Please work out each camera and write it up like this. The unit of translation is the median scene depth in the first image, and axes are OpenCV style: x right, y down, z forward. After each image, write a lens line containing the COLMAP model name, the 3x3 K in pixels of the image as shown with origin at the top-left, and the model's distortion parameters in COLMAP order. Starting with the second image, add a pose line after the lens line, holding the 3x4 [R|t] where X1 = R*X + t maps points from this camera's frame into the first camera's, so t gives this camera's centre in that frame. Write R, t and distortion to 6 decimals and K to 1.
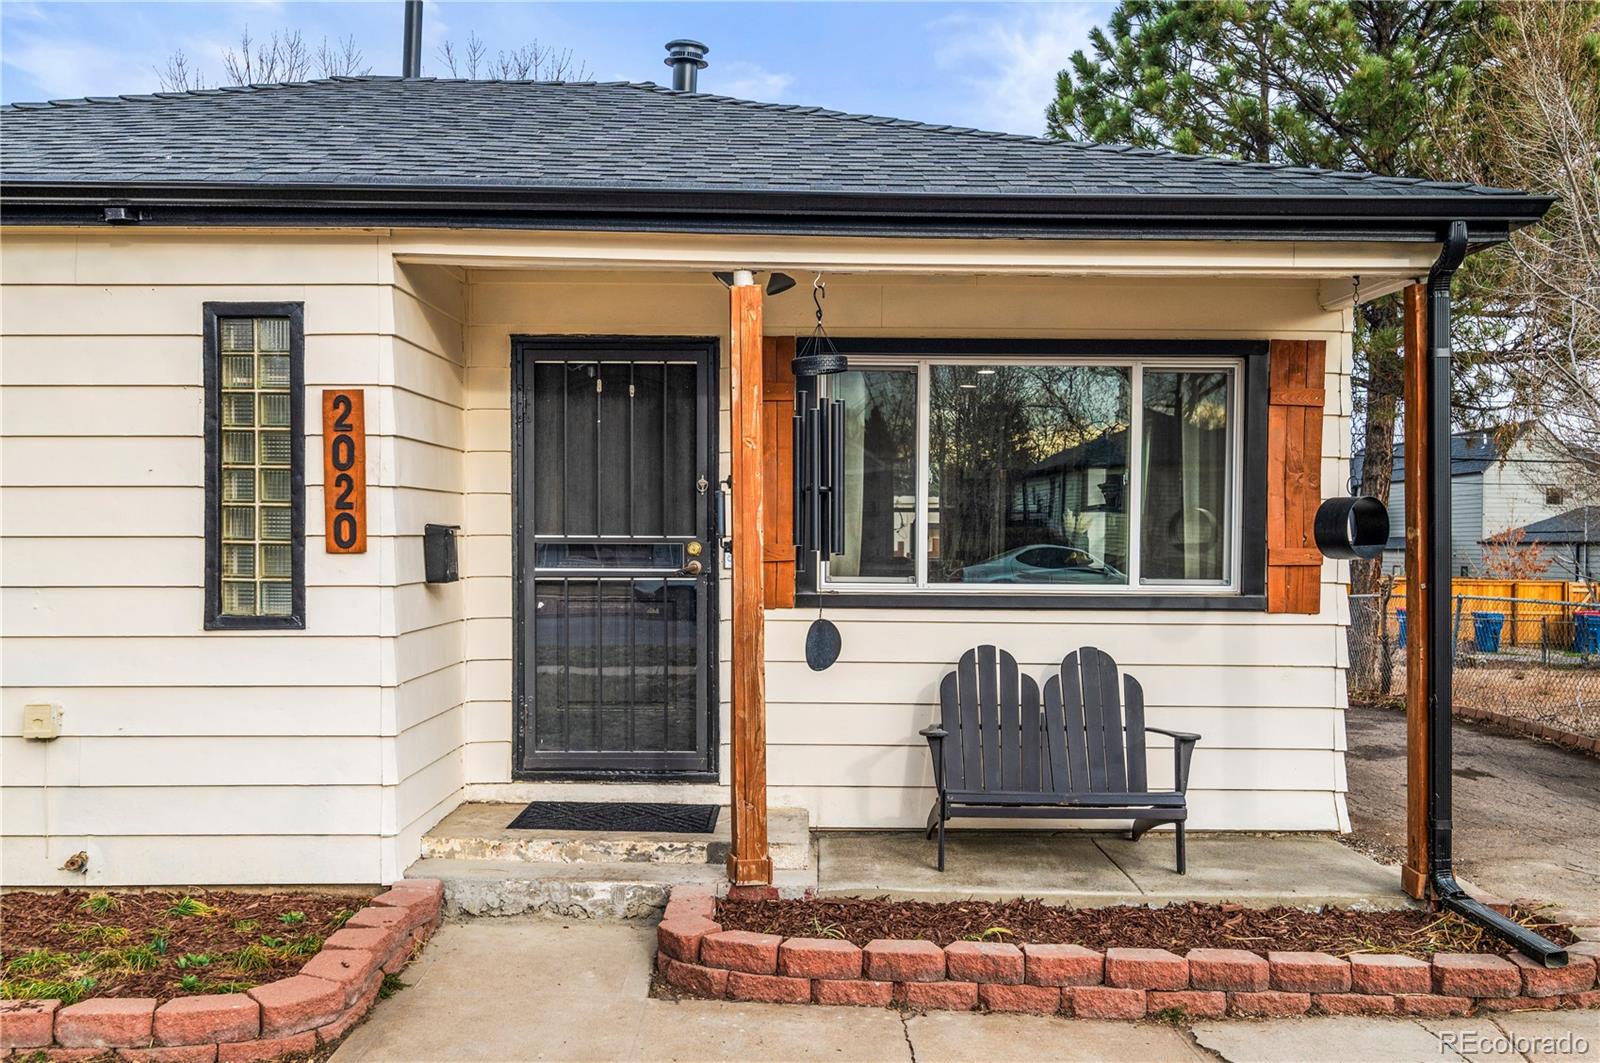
lens RADIAL K [[1537.4, 0, 810.1], [0, 1537.4, 572.8], [0, 0, 1]] dist [0.023276, 0.000000]
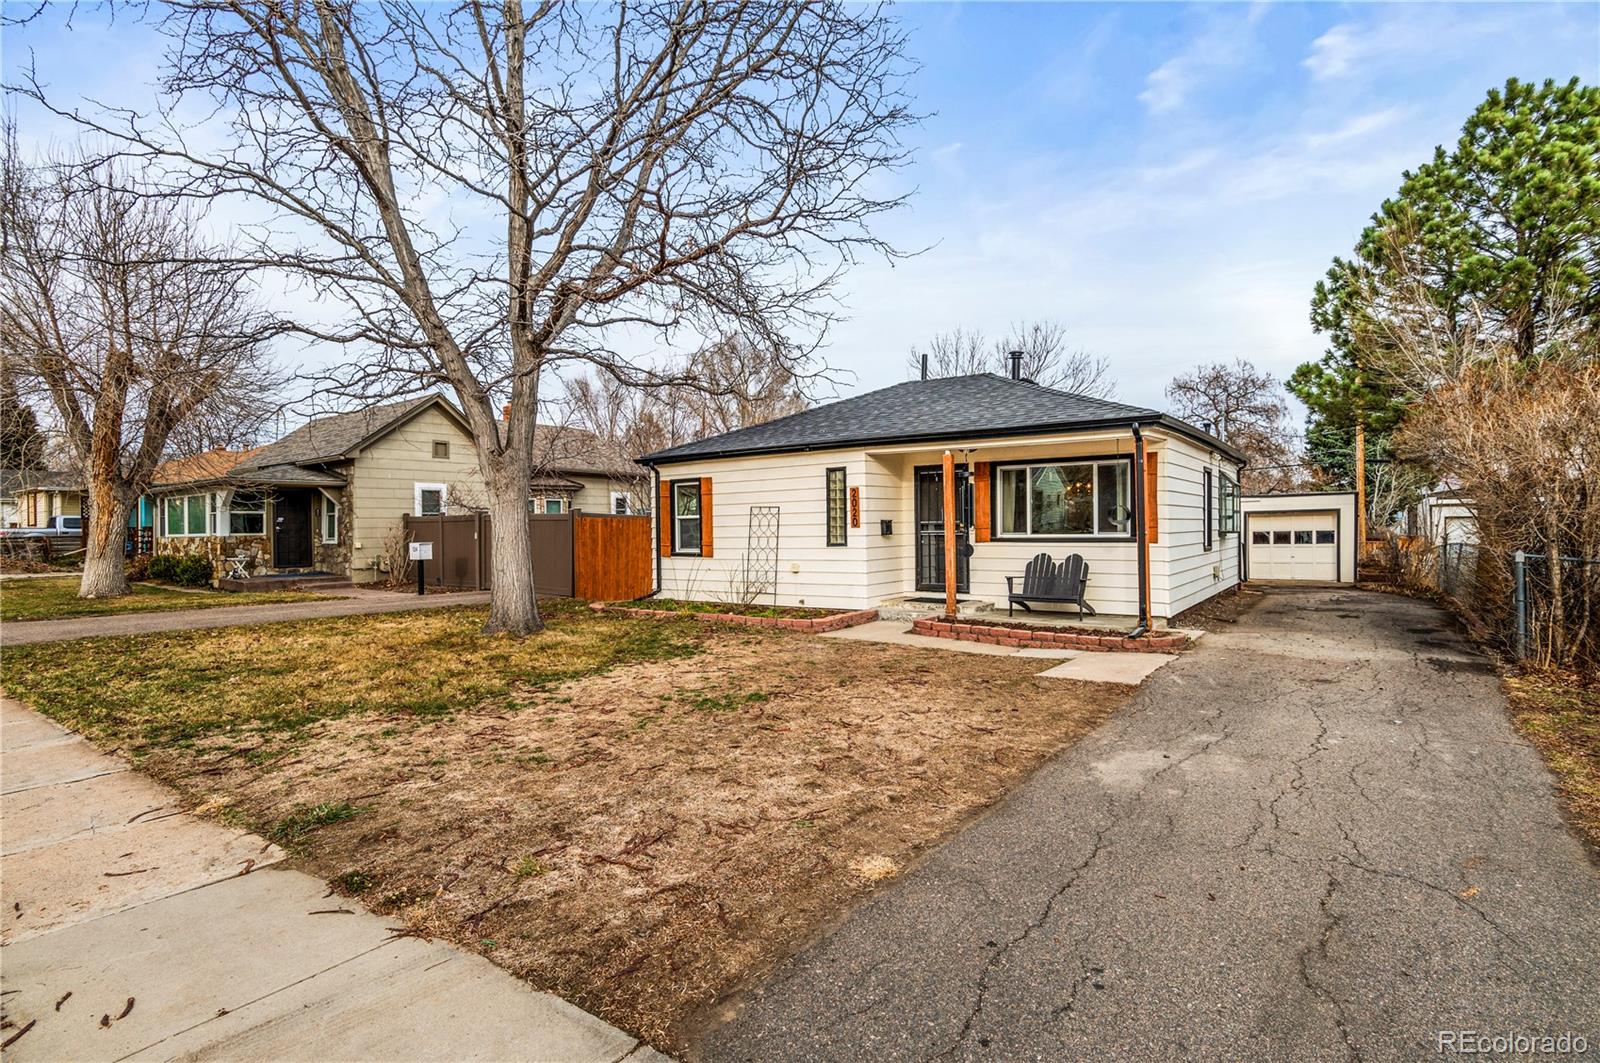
lens RADIAL K [[799.1, 0, 796.5], [0, 799.1, 536.3], [0, 0, 1]] dist [-0.019455, -0.000791]
pose [[0.809009, -0.009352, -0.587722, 0.691486], [0.005103, 0.999947, -0.008887, 0.024013], [0.587774, 0.004190, 0.809014, -0.676114]]
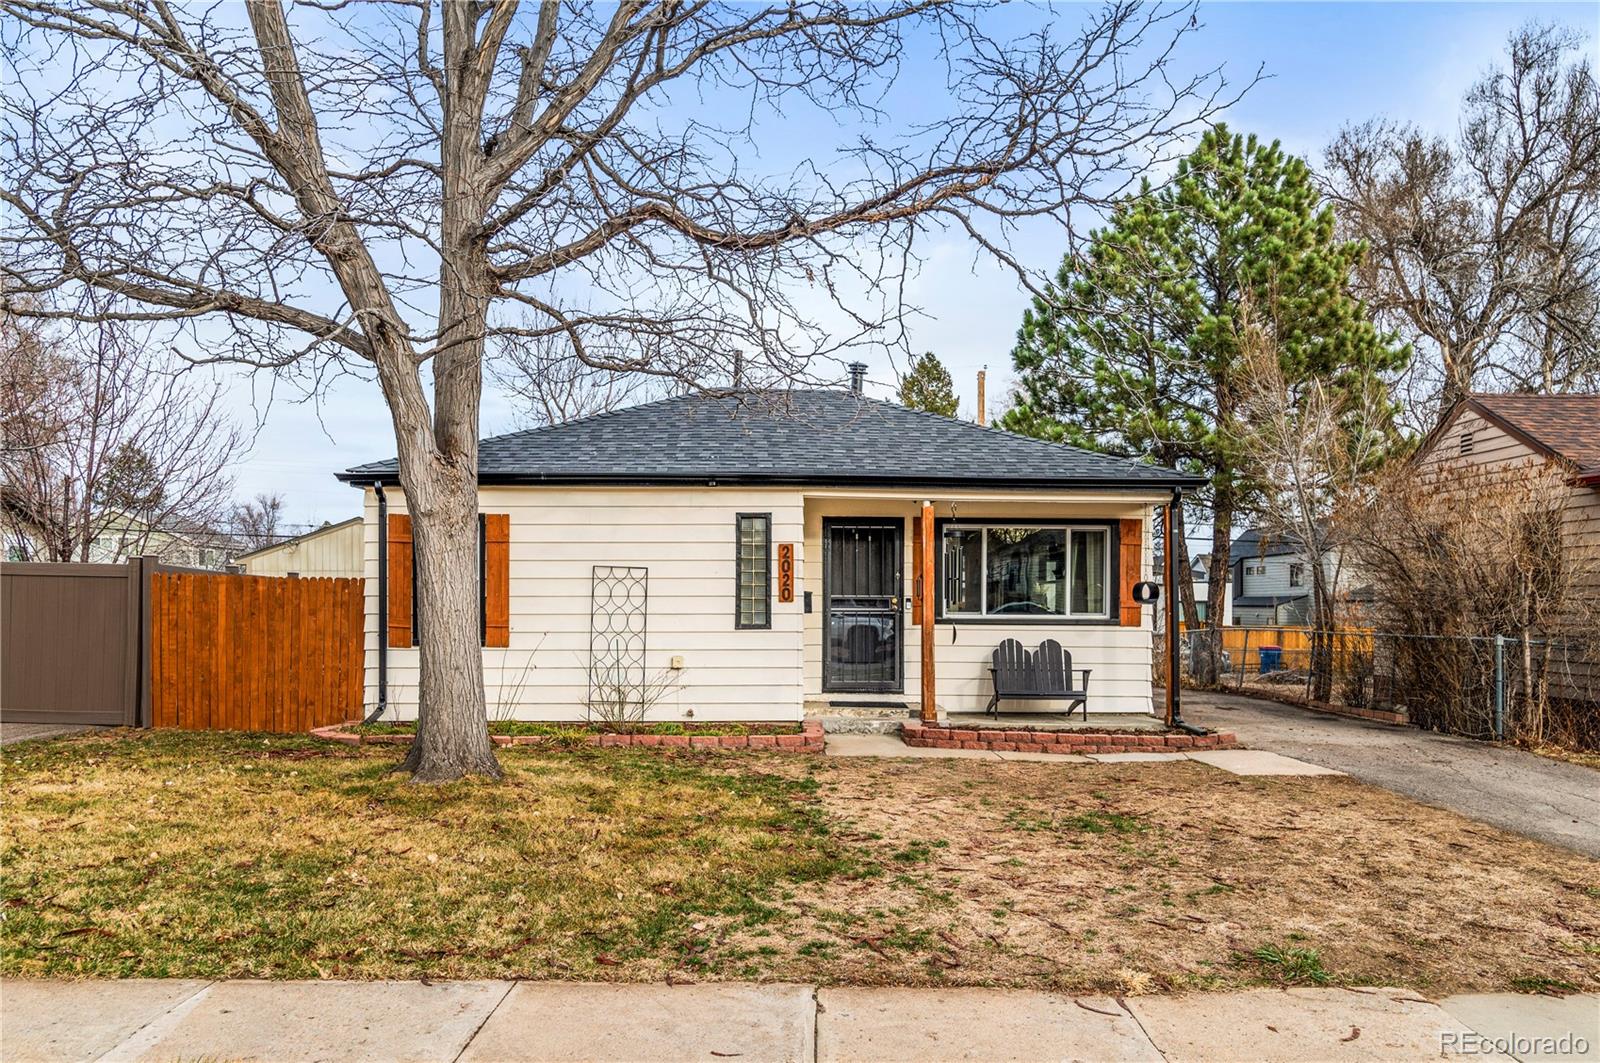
lens RADIAL K [[1307.8, 0, 818.5], [0, 1307.8, 601.5], [0, 0, 1]] dist [0.005016, -0.002854]
pose [[0.999932, -0.000240, 0.011667, -0.231347], [0.000468, 0.999809, -0.019560, 0.028224], [-0.011660, 0.019564, 0.999741, -1.180184]]
